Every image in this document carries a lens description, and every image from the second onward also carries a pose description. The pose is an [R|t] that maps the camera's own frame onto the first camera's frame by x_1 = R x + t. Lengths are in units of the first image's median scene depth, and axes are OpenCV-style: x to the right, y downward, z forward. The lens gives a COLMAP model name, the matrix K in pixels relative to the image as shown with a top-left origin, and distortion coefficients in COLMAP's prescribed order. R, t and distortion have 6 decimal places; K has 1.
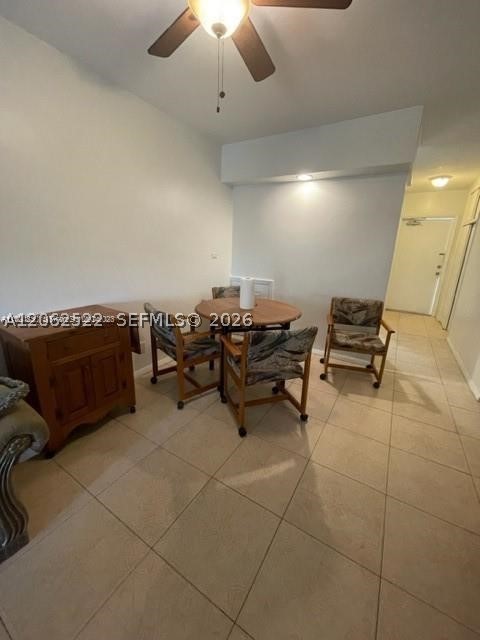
lens RADIAL K [[259.8, 0, 239.7], [0, 259.8, 318.6], [0, 0, 1]] dist [-0.004535, 0.000914]
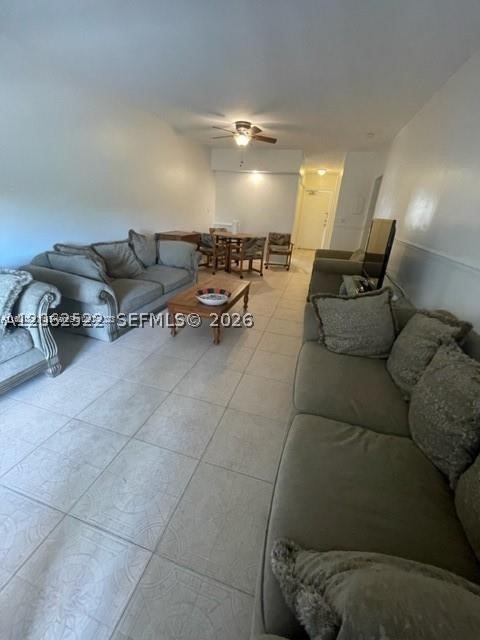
lens RADIAL K [[259.8, 0, 238.3], [0, 259.8, 320.2], [0, 0, 1]] dist [-0.004535, 0.000914]
pose [[0.967910, -0.077877, 0.238927, -0.477241], [0.042243, 0.987662, 0.150798, 0.312572], [-0.247722, -0.135866, 0.959257, -1.132677]]
